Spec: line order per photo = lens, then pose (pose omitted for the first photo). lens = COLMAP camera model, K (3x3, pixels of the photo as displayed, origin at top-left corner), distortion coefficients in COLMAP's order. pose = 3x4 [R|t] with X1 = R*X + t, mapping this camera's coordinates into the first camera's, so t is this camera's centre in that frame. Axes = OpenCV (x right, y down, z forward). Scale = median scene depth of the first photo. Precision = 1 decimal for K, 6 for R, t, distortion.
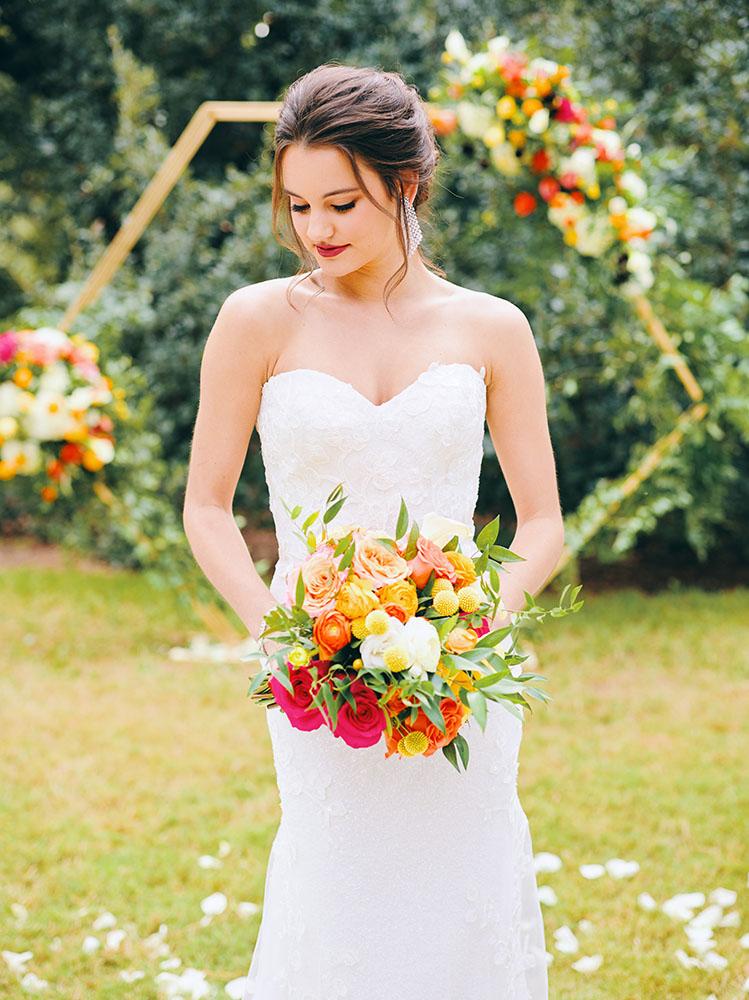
lens RADIAL K [[1615.4, 0, 374.5], [0, 1615.4, 500.0], [0, 0, 1]] dist [-0.042164, -0.017790]
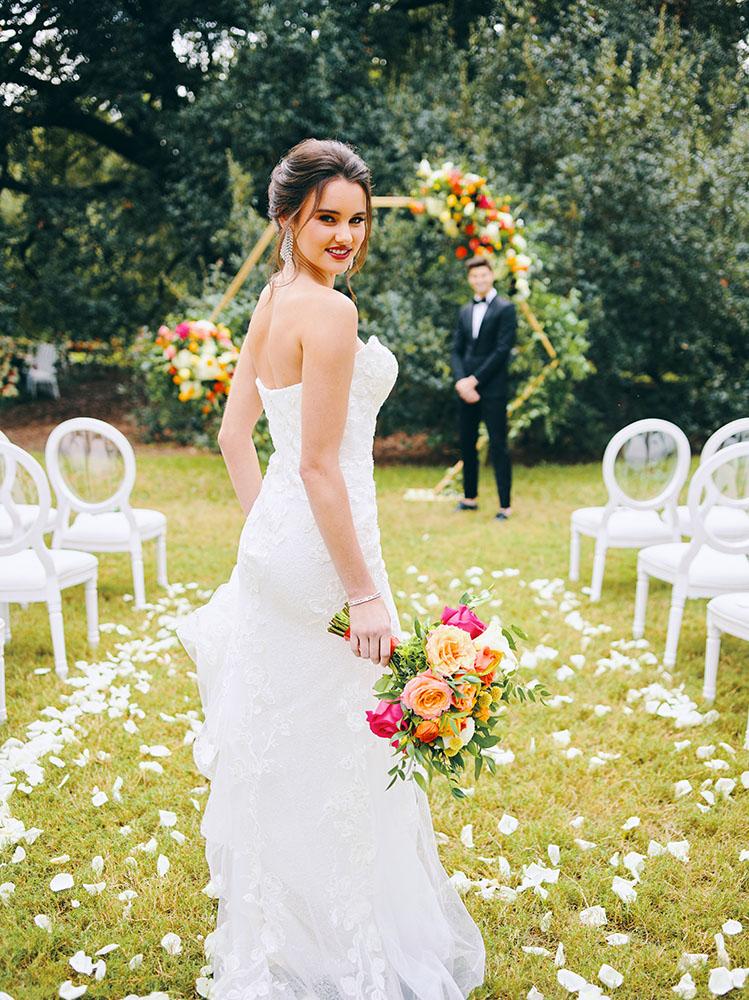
lens RADIAL K [[1067.3, 0, 374.5], [0, 1067.3, 500.0], [0, 0, 1]] dist [-0.042358, 0.029159]
pose [[0.999763, -0.006998, 0.020600, -0.034464], [0.005660, 0.997914, 0.064308, 0.022942], [-0.021007, -0.064176, 0.997717, -0.245112]]
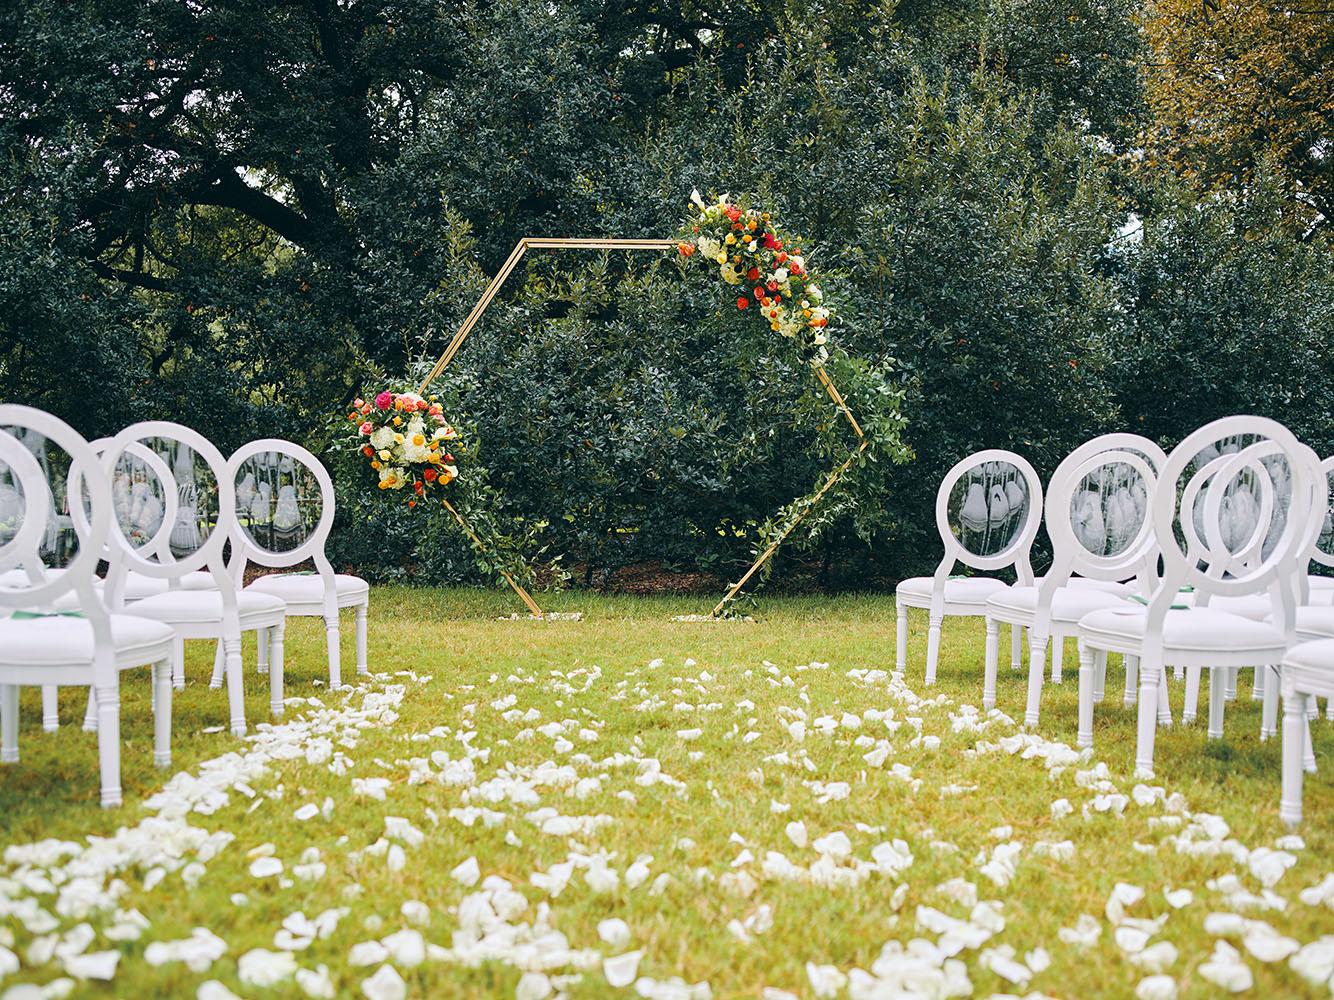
lens RADIAL K [[1437.4, 0, 667.0], [0, 1437.4, 500.0], [0, 0, 1]] dist [-0.060106, 0.050400]
pose [[0.998245, -0.002816, 0.059147, -0.052777], [0.008676, 0.995045, -0.099042, 0.122477], [-0.058575, 0.099381, 0.993324, -0.276736]]
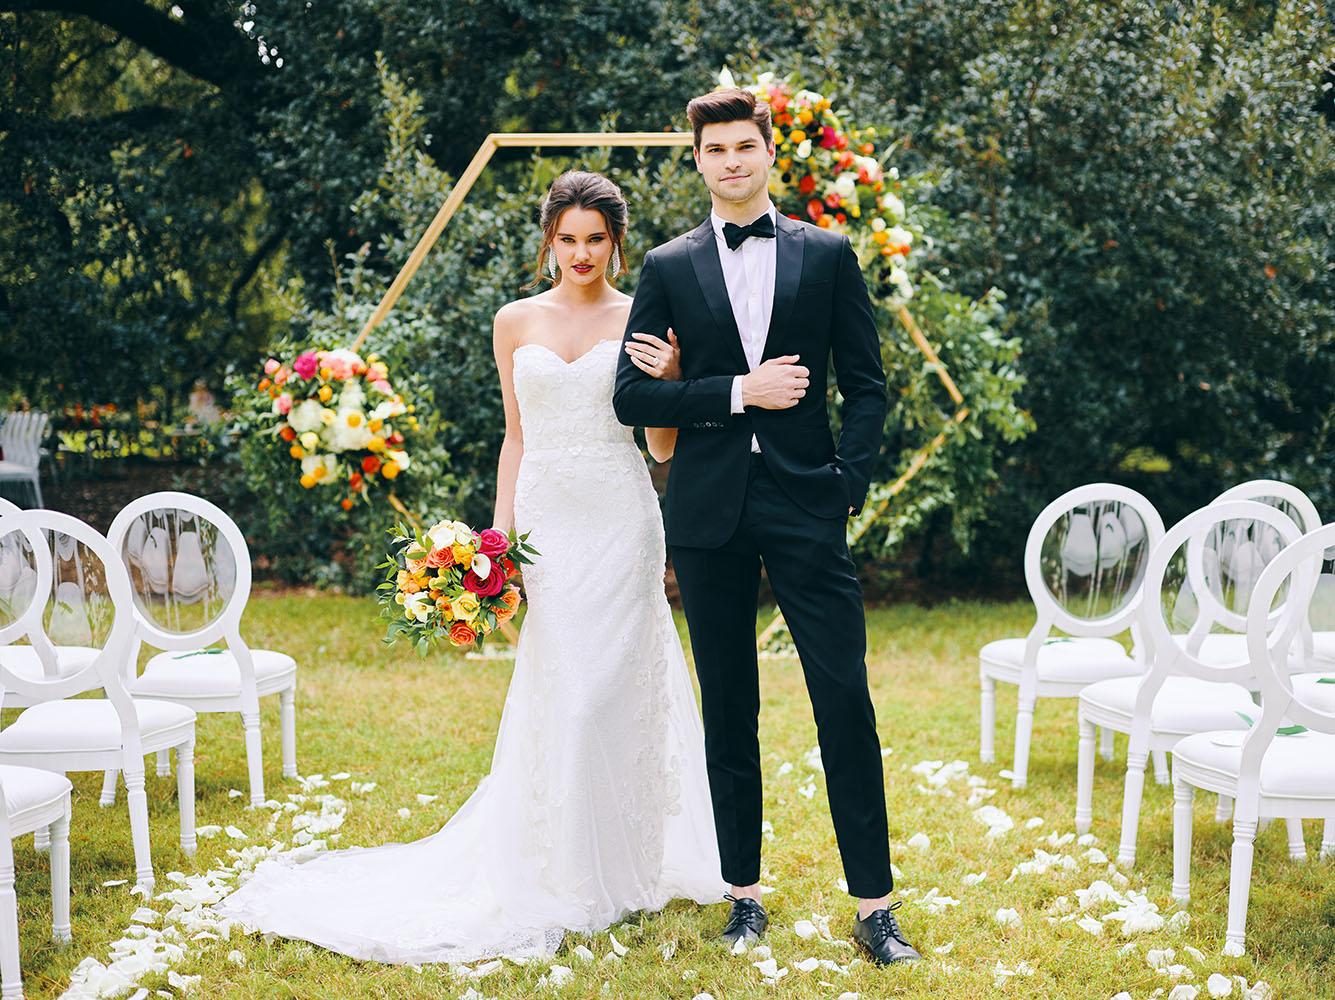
lens RADIAL K [[2156.5, 0, 667.5], [0, 2156.5, 500.0], [0, 0, 1]] dist [-0.042164, -0.017790]
pose [[0.999350, -0.018385, 0.031002, -0.037596], [0.019710, 0.998882, -0.042974, 0.059150], [-0.030177, 0.043557, 0.998595, -0.415054]]
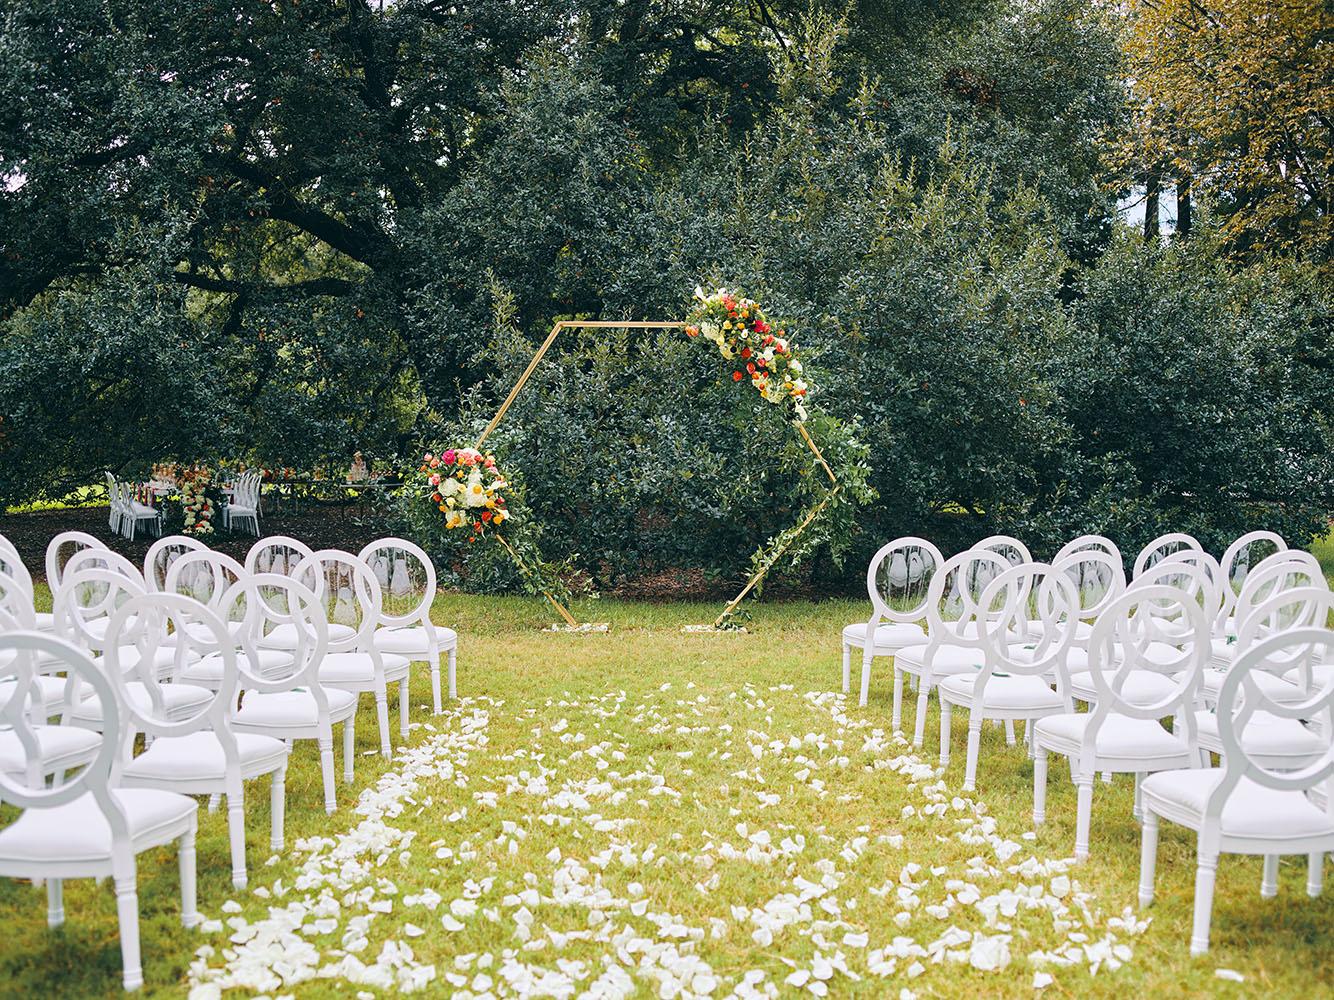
lens RADIAL K [[1437.4, 0, 667.0], [0, 1437.4, 500.0], [0, 0, 1]] dist [-0.060106, 0.050400]
pose [[0.998964, -0.009498, 0.044500, -0.058630], [0.012191, 0.998086, -0.060631, 0.052429], [-0.043838, 0.061110, 0.997168, -0.595906]]
